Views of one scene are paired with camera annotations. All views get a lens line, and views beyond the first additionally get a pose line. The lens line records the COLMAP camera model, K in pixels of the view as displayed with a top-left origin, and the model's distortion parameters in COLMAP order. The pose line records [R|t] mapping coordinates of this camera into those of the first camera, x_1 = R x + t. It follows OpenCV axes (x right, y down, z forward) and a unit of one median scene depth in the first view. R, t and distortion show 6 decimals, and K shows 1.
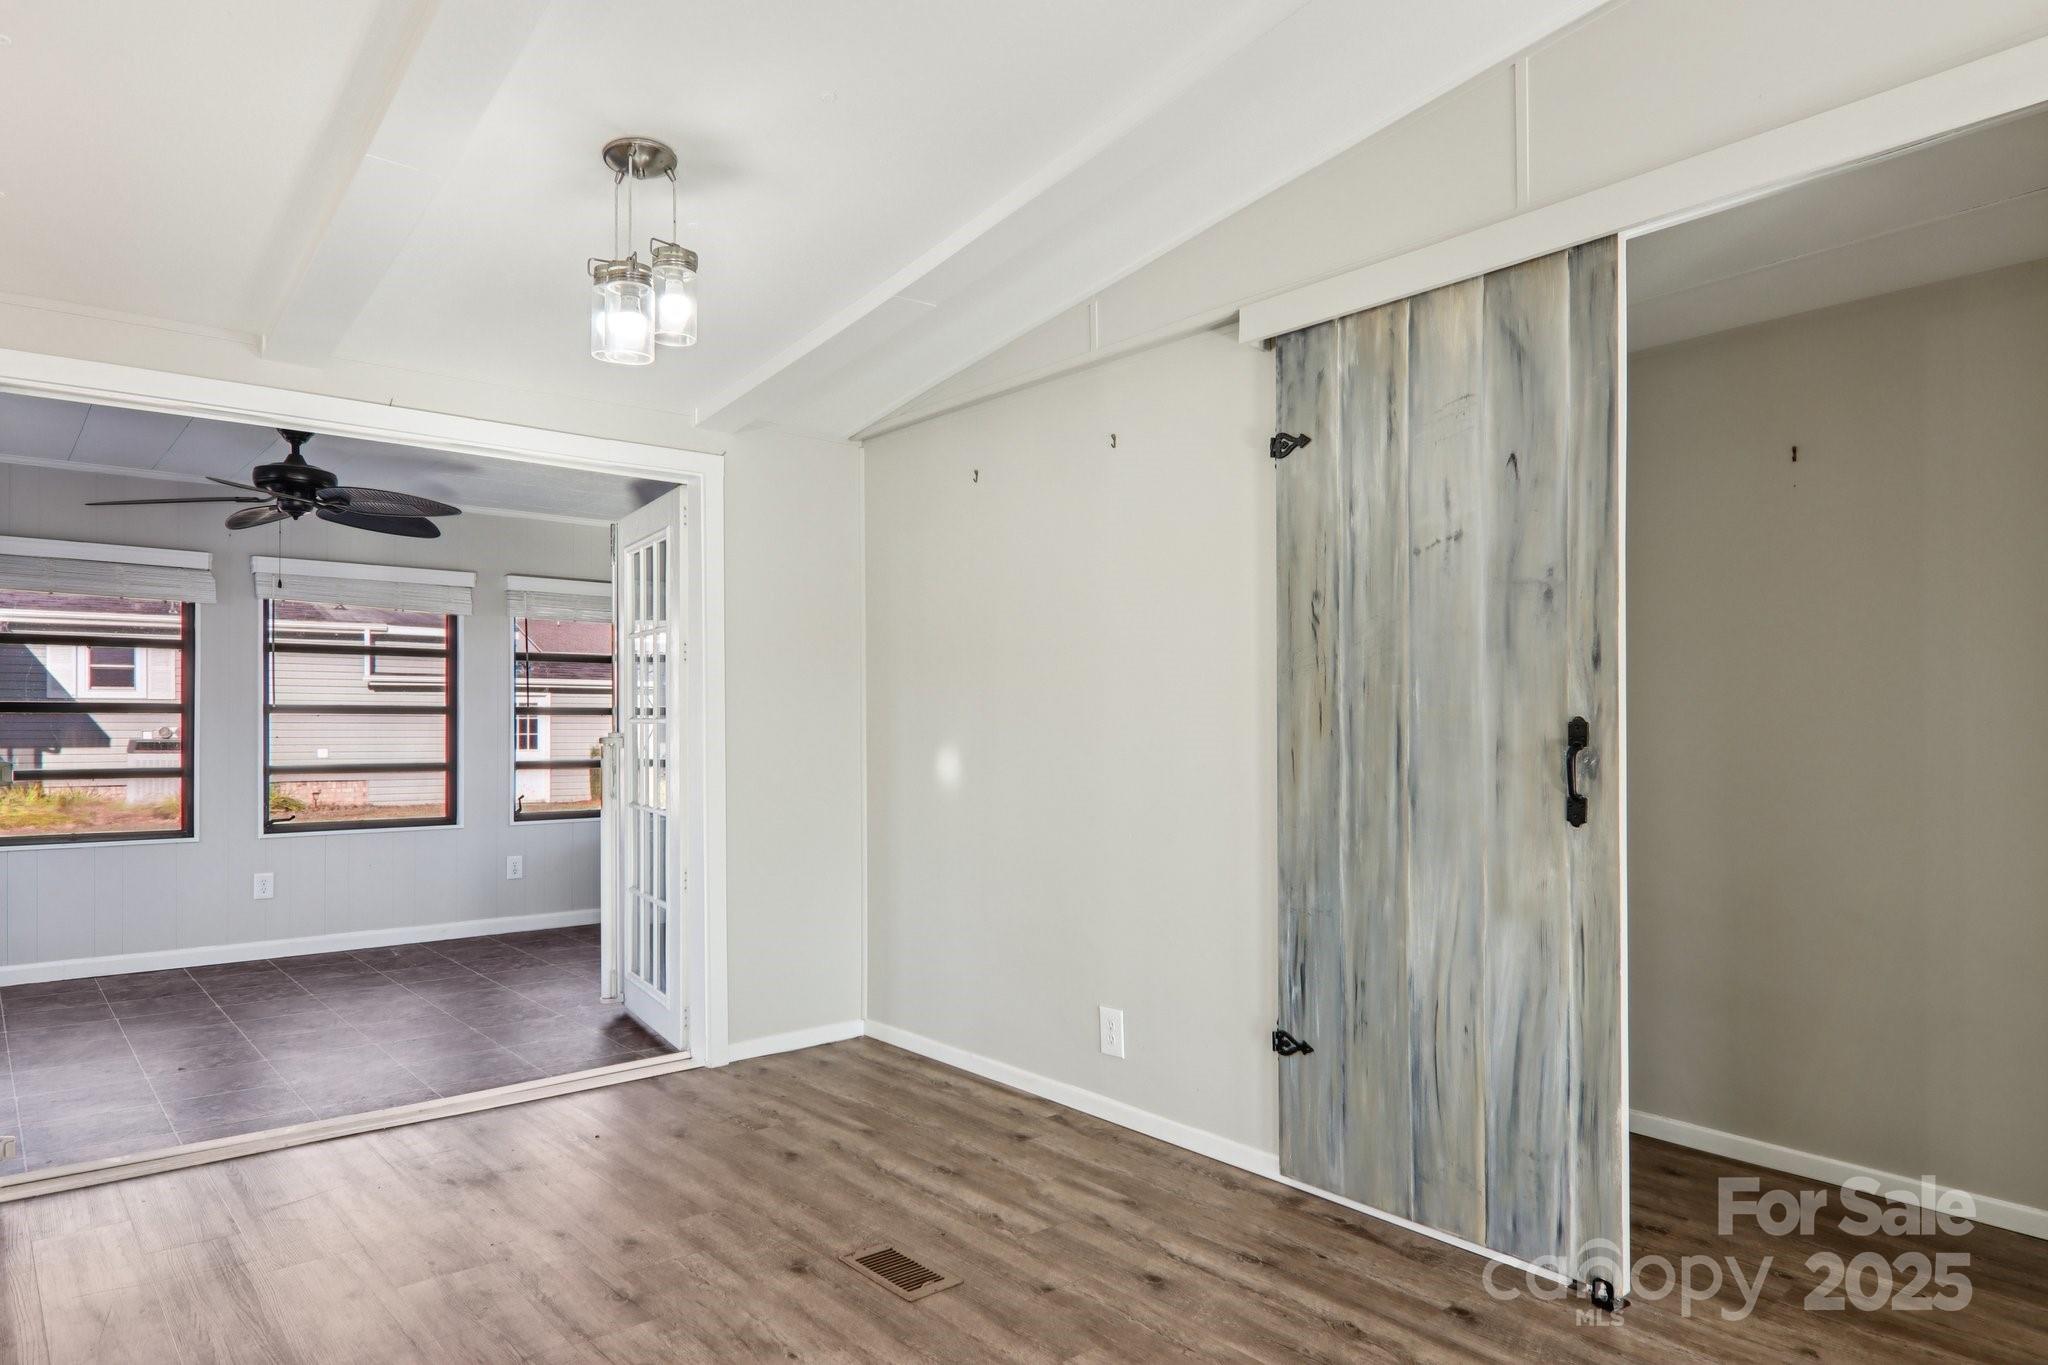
lens RADIAL K [[1228.6, 0, 1027.8], [0, 1228.6, 715.5], [0, 0, 1]] dist [0.008624, -0.000522]
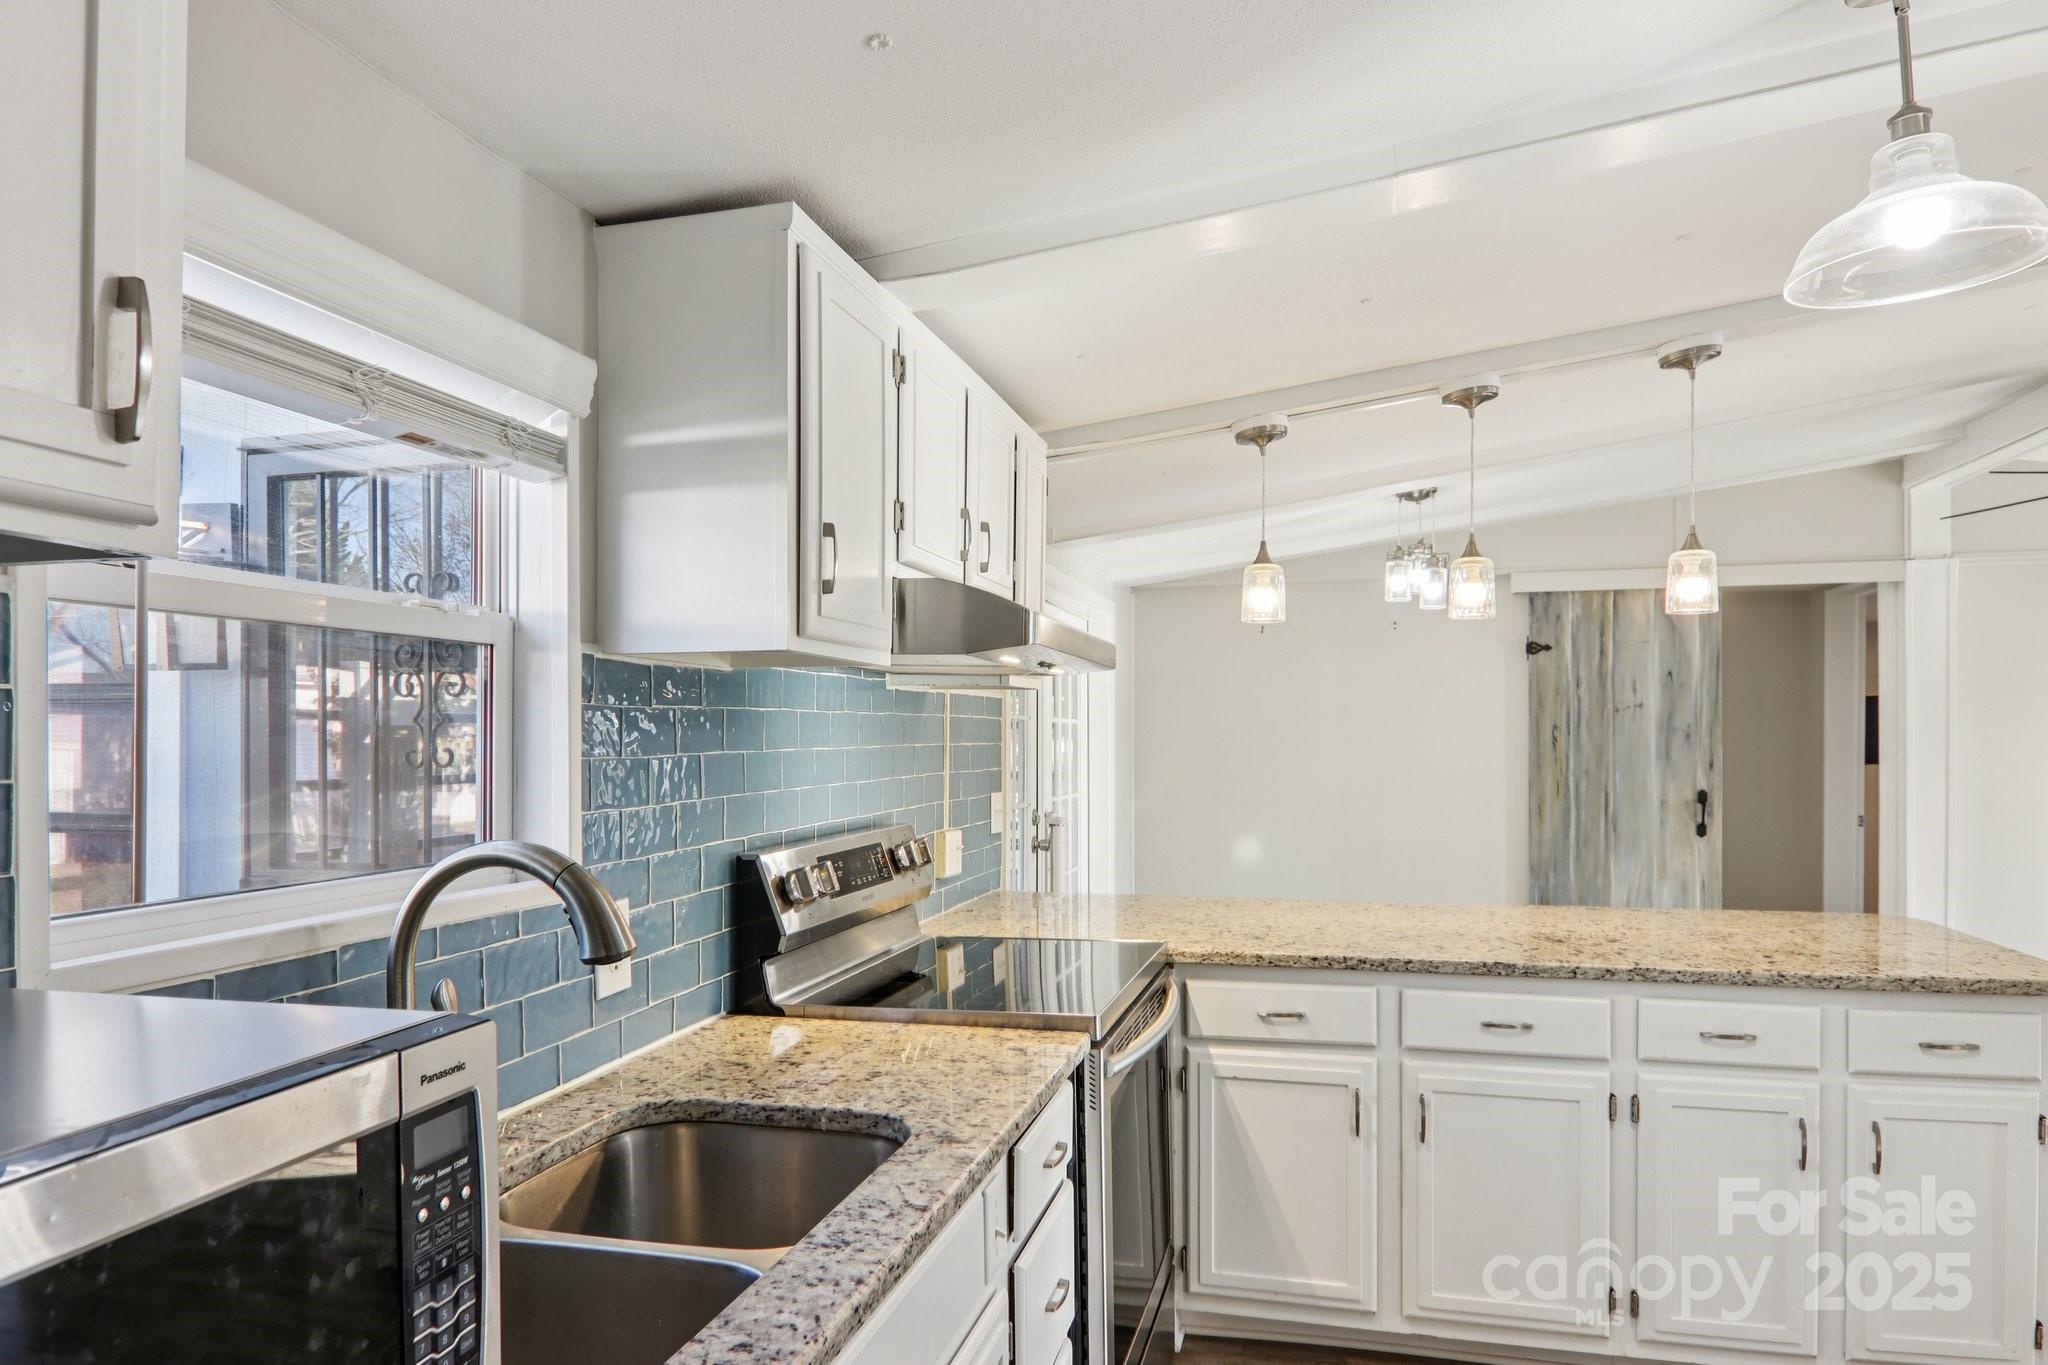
lens RADIAL K [[1254.5, 0, 1035.2], [0, 1254.5, 738.5], [0, 0, 1]] dist [-0.001417, -0.001278]
pose [[0.808468, -0.001592, 0.588538, -1.638592], [0.000450, 0.999998, 0.002087, -0.084345], [-0.588540, -0.001422, 0.808467, -0.139647]]
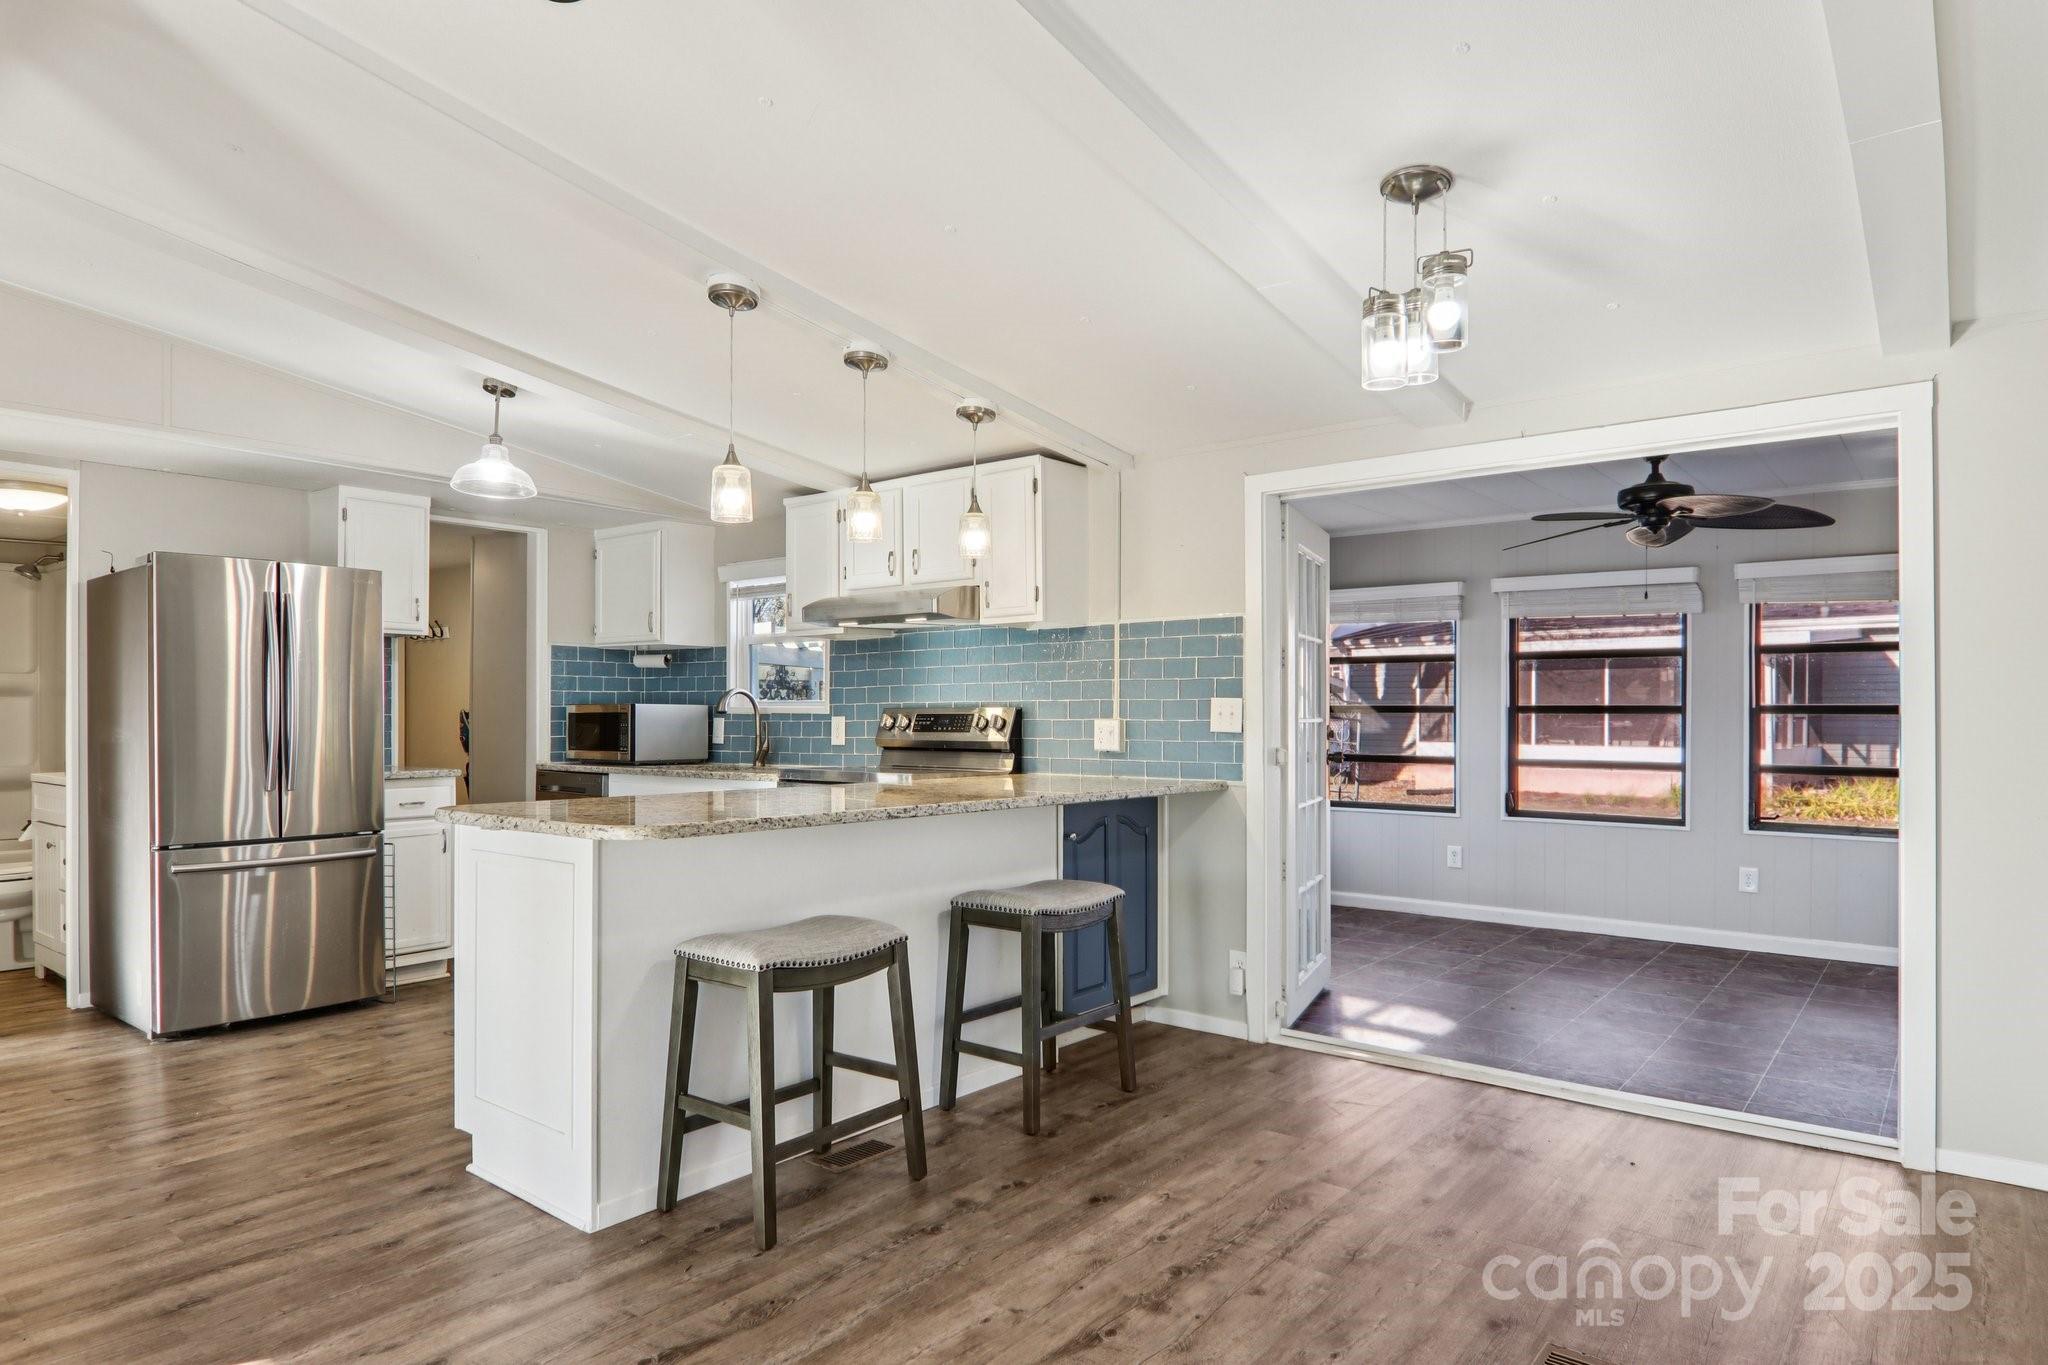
lens RADIAL K [[1201.0, 0, 1015.4], [0, 1201.0, 710.1], [0, 0, 1]] dist [0.004567, -0.017439]
pose [[0.189632, -0.002657, -0.981852, 0.536637], [0.000587, 0.999996, -0.002593, -0.005134], [0.981855, -0.000084, 0.189633, 0.416287]]
